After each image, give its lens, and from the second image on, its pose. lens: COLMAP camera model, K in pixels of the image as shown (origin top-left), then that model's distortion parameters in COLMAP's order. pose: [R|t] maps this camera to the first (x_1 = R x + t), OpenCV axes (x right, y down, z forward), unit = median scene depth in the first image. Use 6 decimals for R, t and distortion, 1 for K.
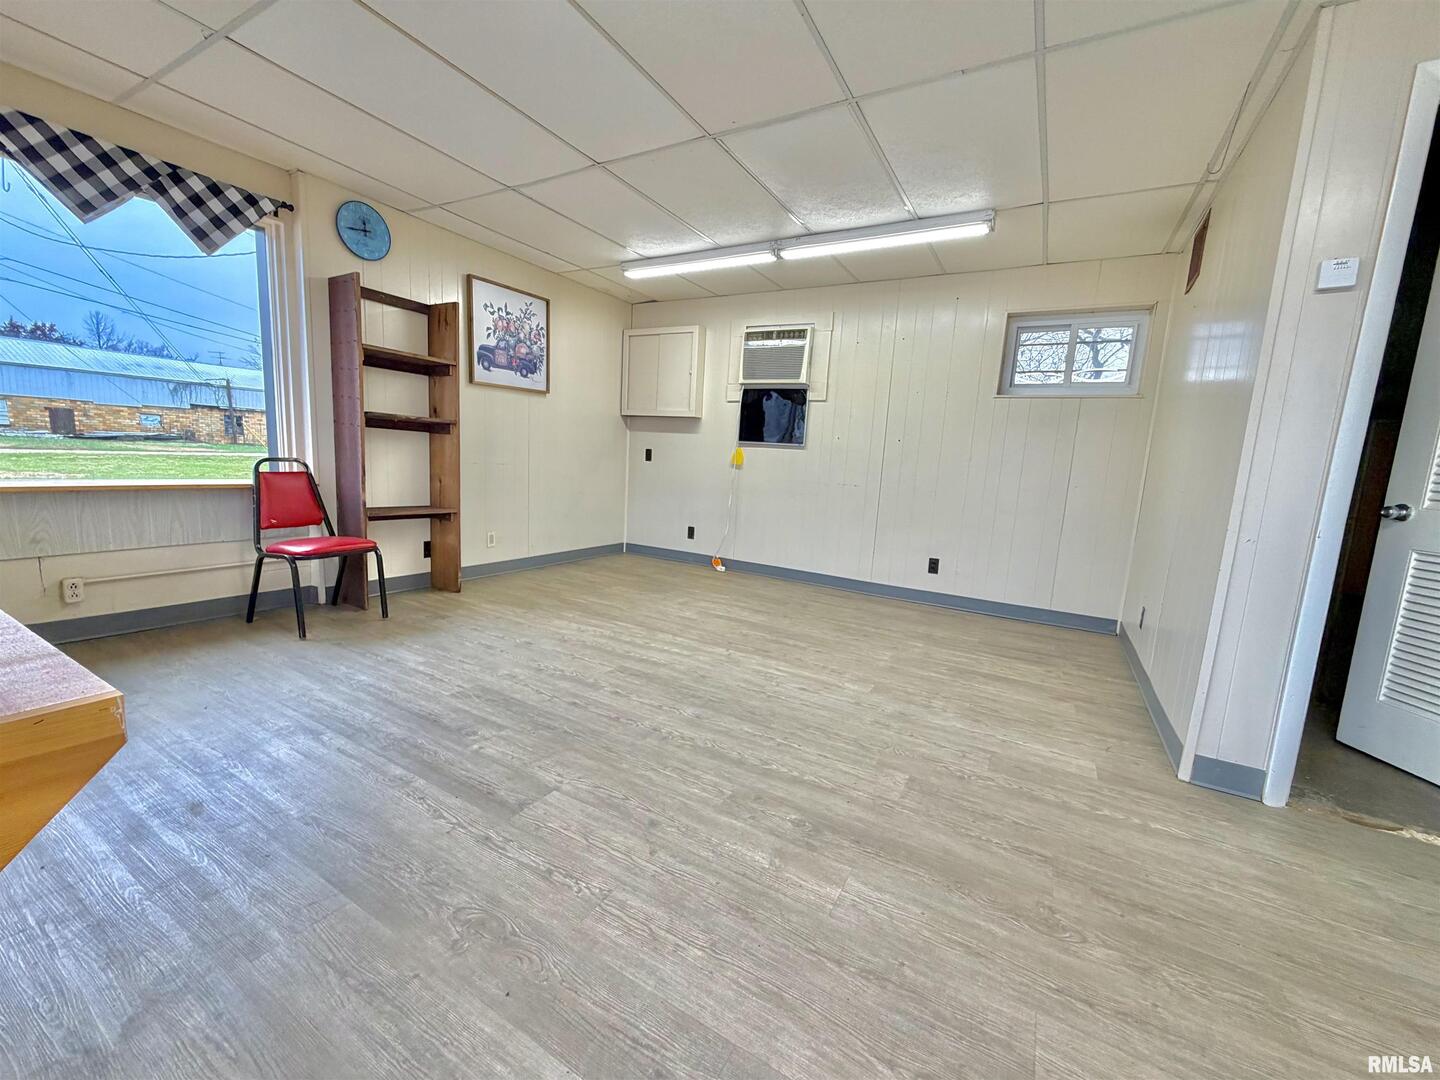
lens RADIAL K [[572.8, 0, 717.4], [0, 572.8, 544.9], [0, 0, 1]] dist [-0.000833, 0.000217]
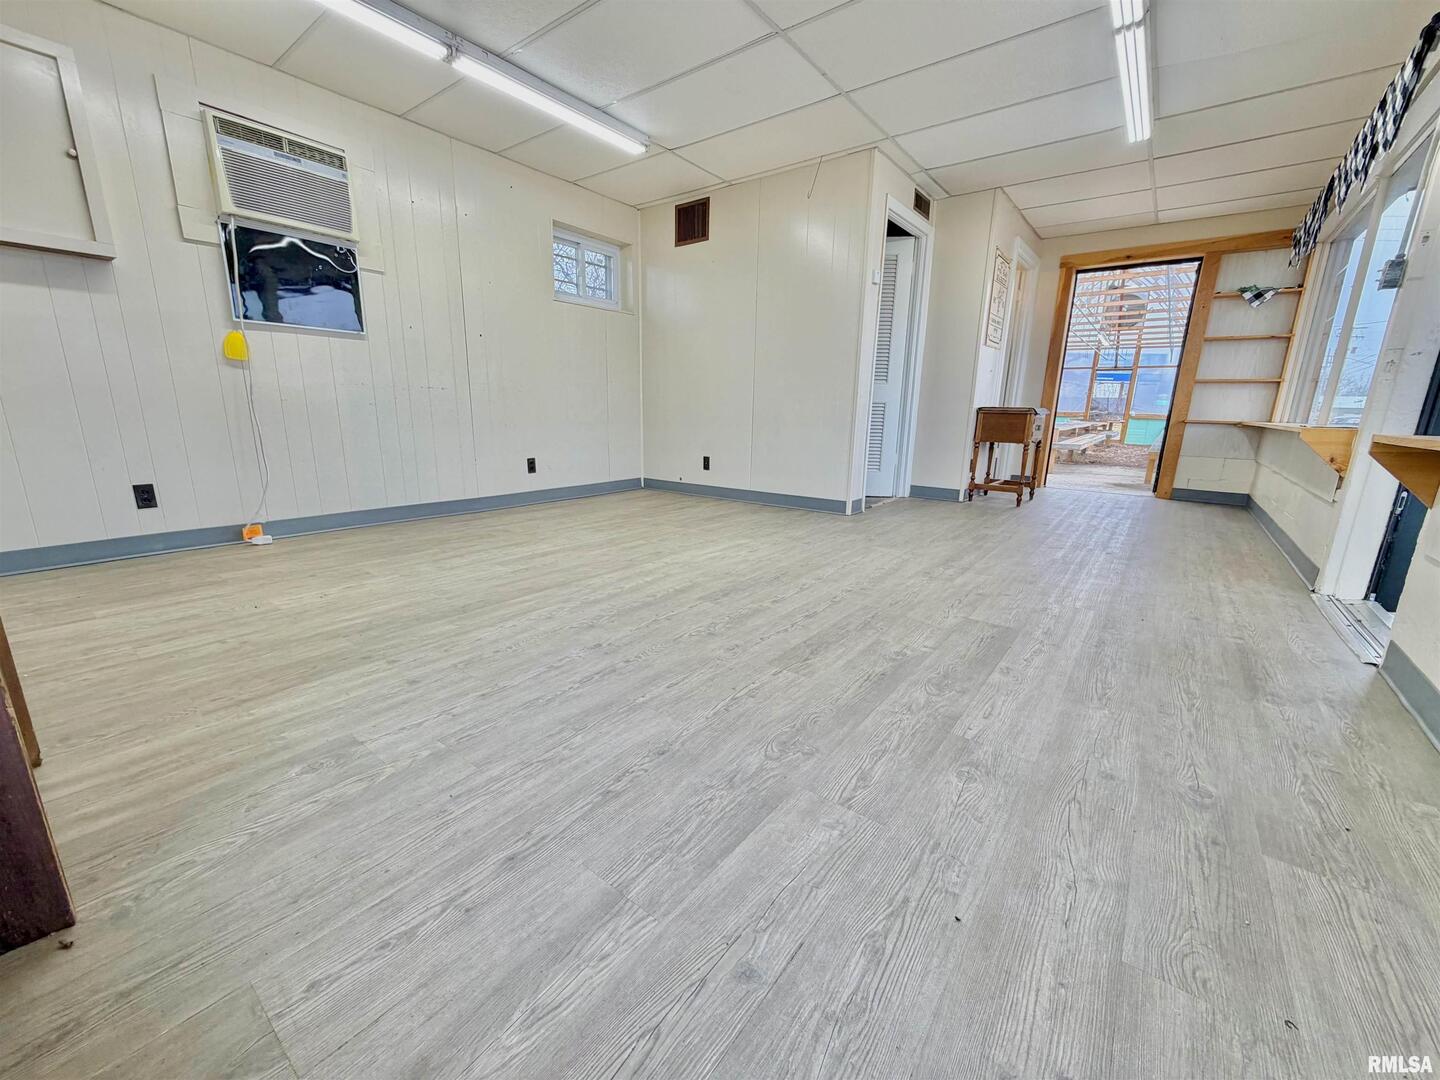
lens RADIAL K [[572.8, 0, 717.0], [0, 572.8, 542.1], [0, 0, 1]] dist [-0.000833, 0.000217]
pose [[0.141229, -0.283621, 0.948480, -0.833046], [0.142728, 0.953906, 0.263992, -0.078863], [-0.979634, 0.098091, 0.175200, 0.719972]]
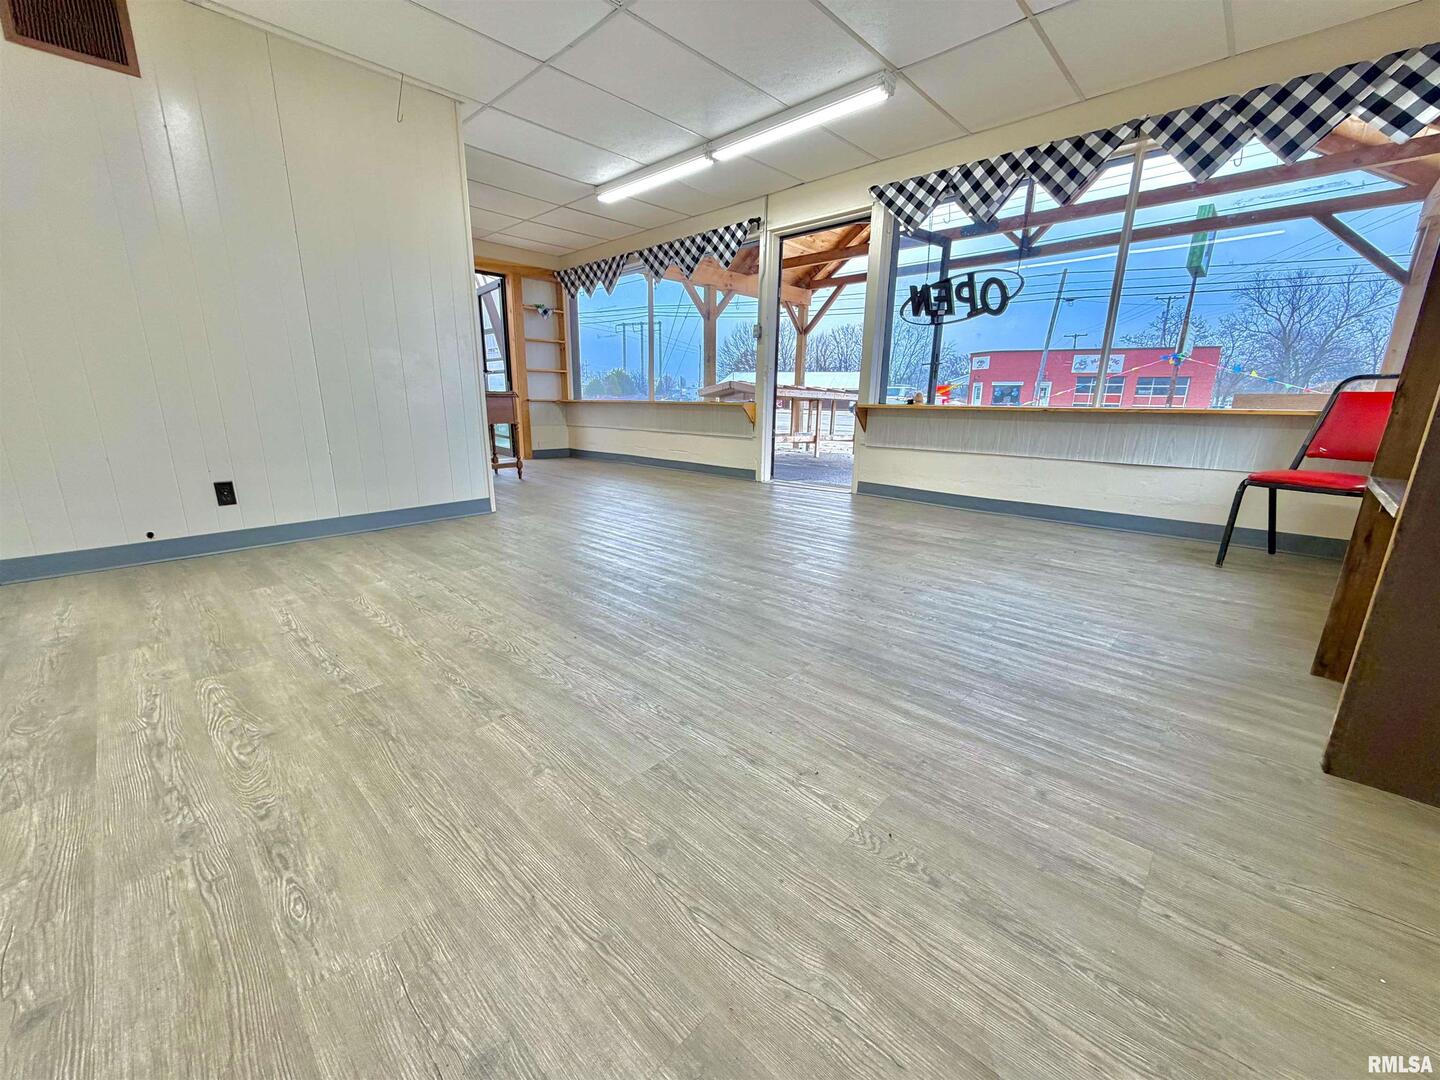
lens RADIAL K [[572.8, 0, 713.5], [0, 572.8, 543.1], [0, 0, 1]] dist [-0.000833, 0.000217]
pose [[-0.968522, -0.124981, 0.215277, -0.221243], [-0.028419, 0.914684, 0.403170, -0.190501], [-0.247298, 0.384361, -0.889444, 1.662217]]
